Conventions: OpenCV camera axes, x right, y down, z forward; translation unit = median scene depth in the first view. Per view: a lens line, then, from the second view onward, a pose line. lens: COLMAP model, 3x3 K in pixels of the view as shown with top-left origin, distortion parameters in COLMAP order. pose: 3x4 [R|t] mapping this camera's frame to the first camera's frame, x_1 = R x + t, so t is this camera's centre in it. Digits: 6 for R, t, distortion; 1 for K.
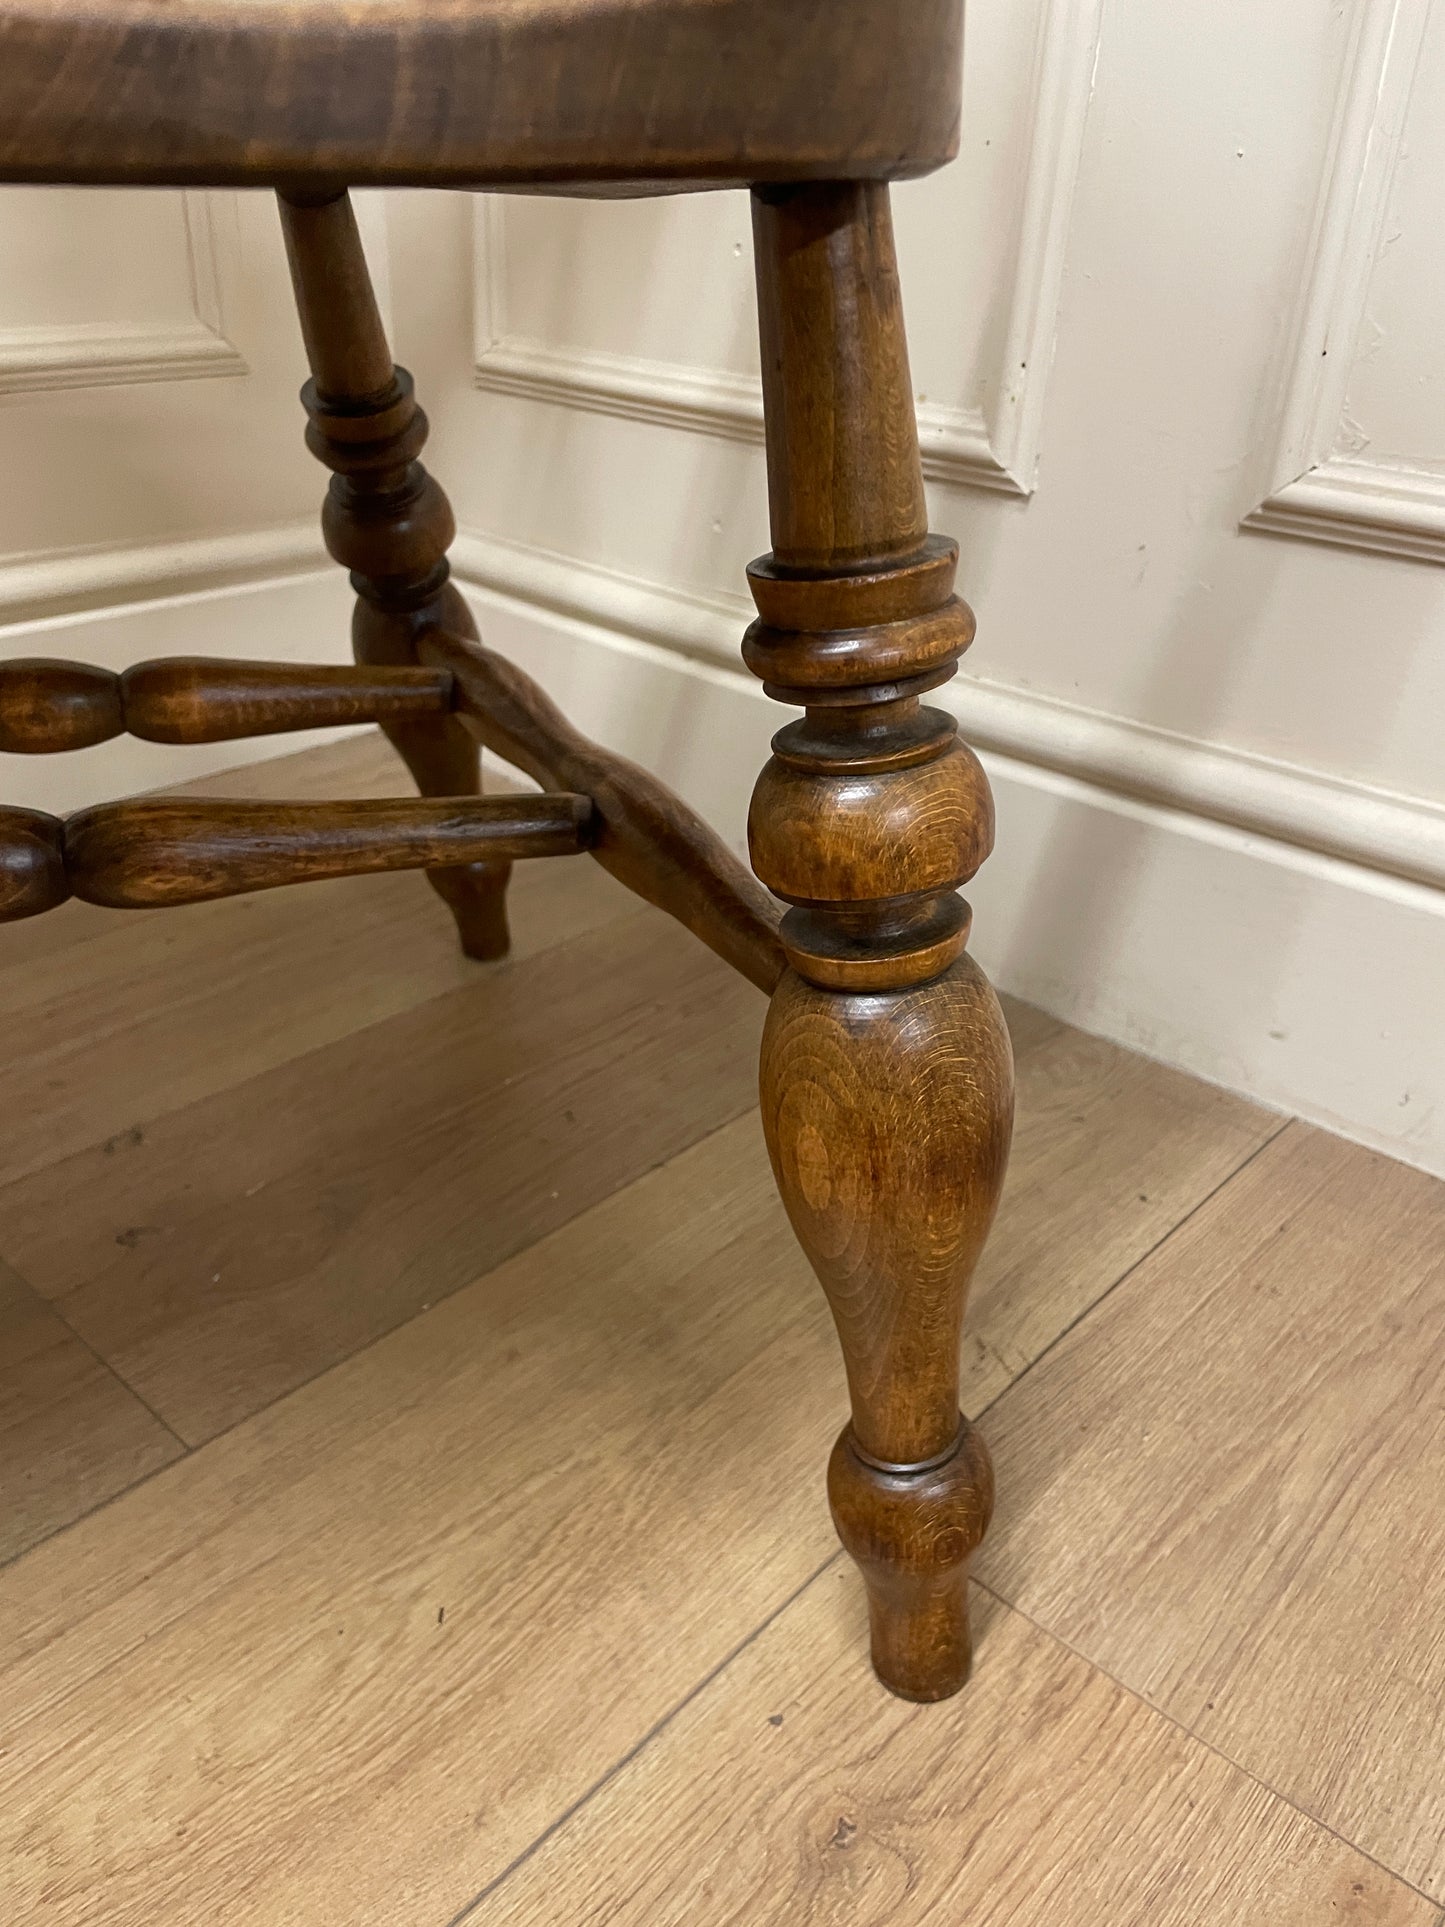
lens RADIAL K [[1487.9, 0, 720.9], [0, 1487.9, 962.2], [0, 0, 1]] dist [0.068562, -0.099908]
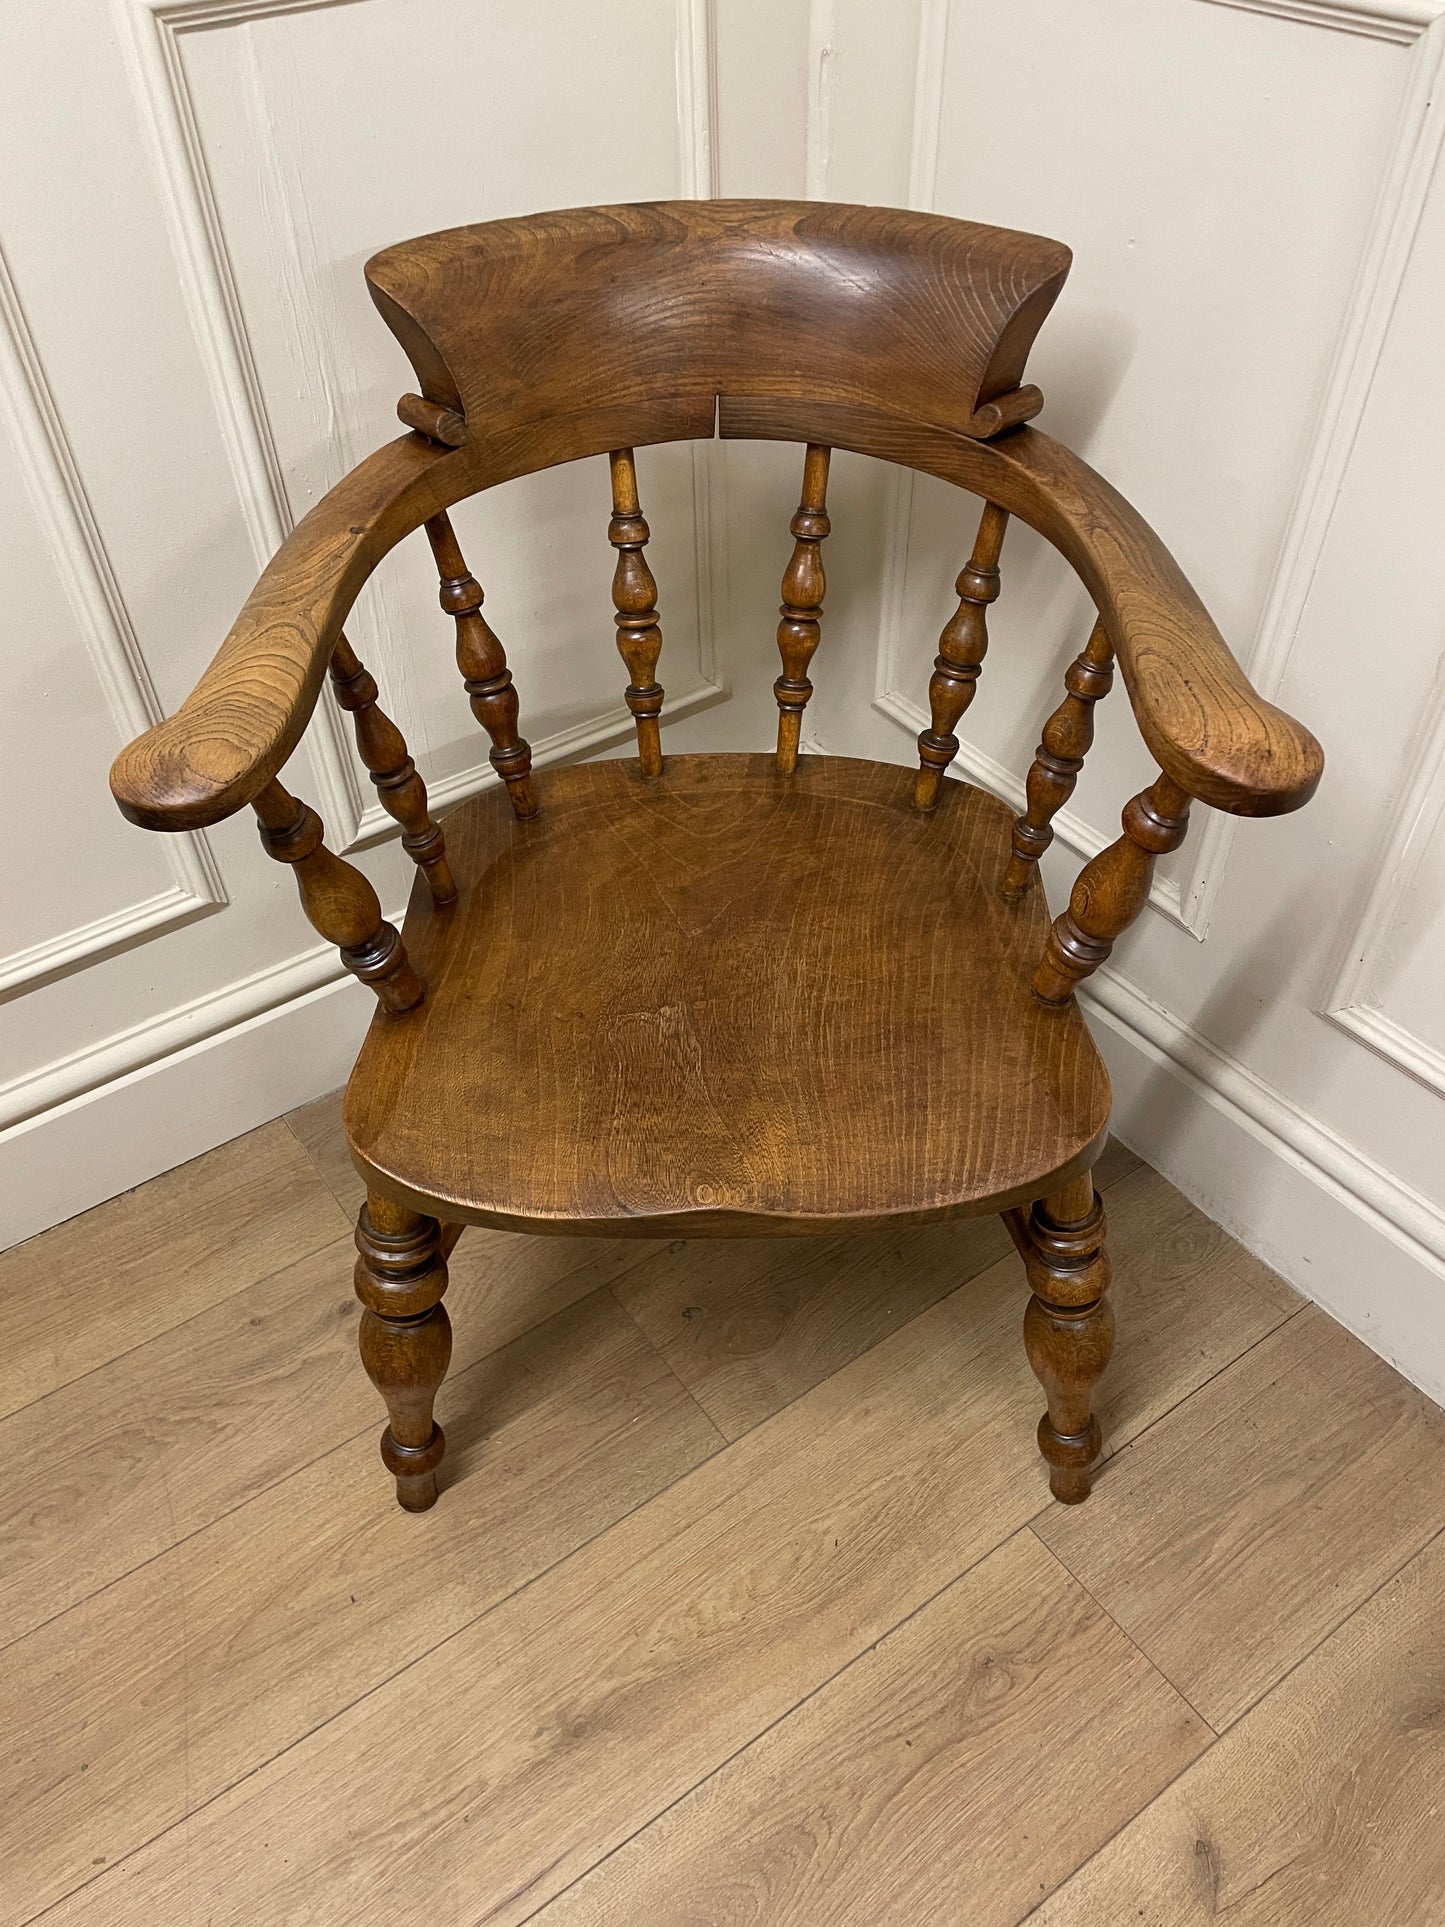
lens RADIAL K [[1487.9, 0, 721.4], [0, 1487.9, 976.3], [0, 0, 1]] dist [0.068562, -0.099908]
pose [[0.976559, 0.100720, -0.190232, 0.003494], [-0.046471, 0.961582, 0.270555, -1.037454], [0.210174, -0.255372, 0.943722, -1.044527]]
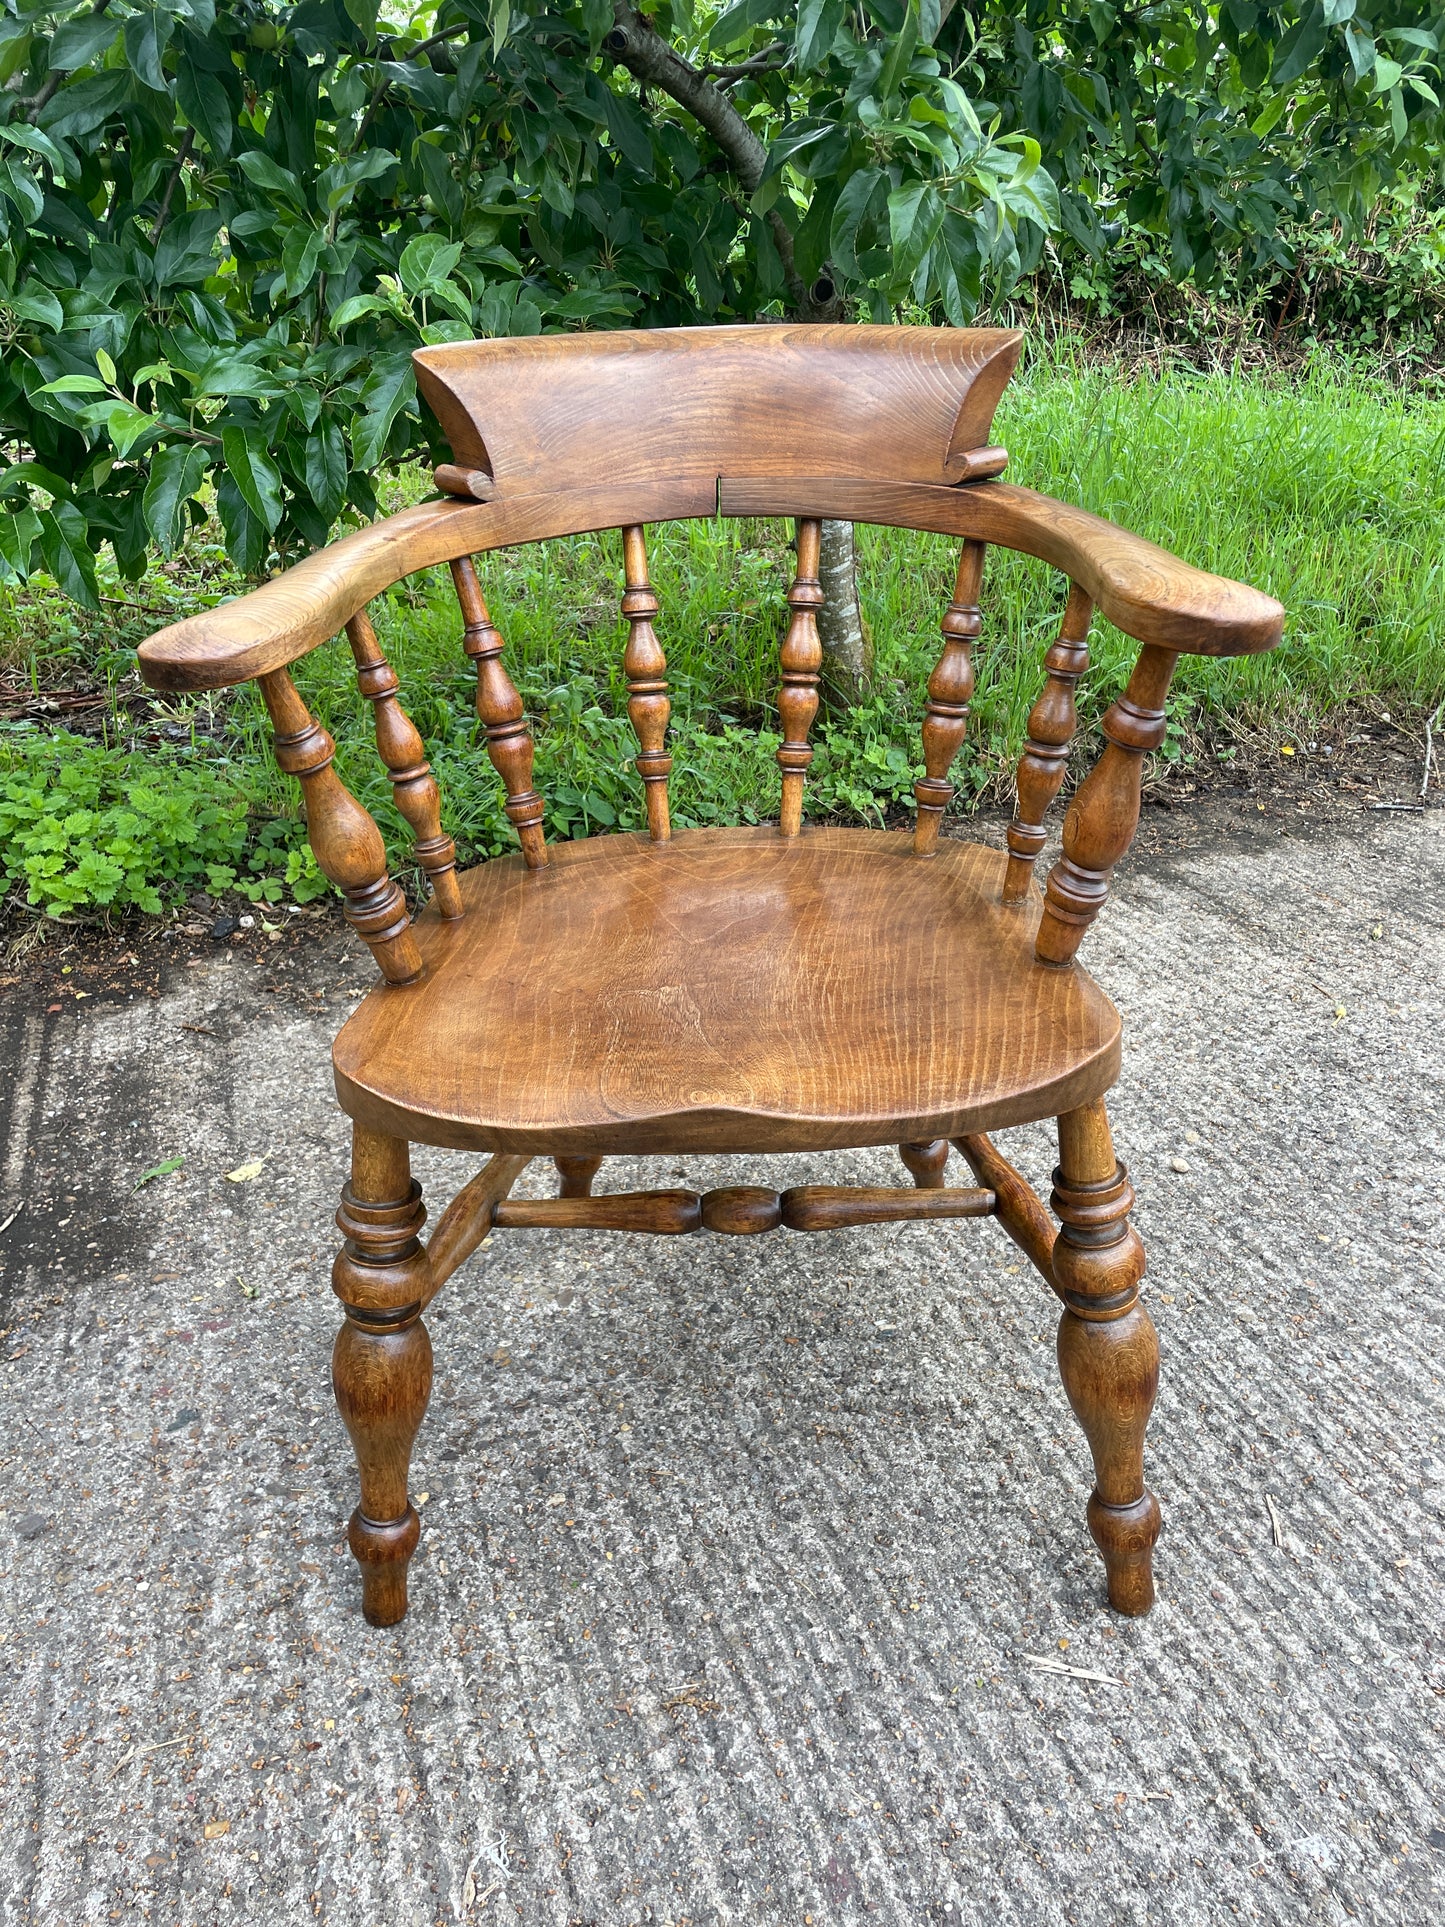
lens RADIAL K [[1487.9, 0, 720.1], [0, 1487.9, 950.5], [0, 0, 1]] dist [0.068562, -0.099908]
pose [[0.971096, 0.024534, -0.237426, 0.092475], [-0.038008, 0.997906, -0.052341, -0.413923], [0.235644, 0.059852, 0.969995, -1.093410]]
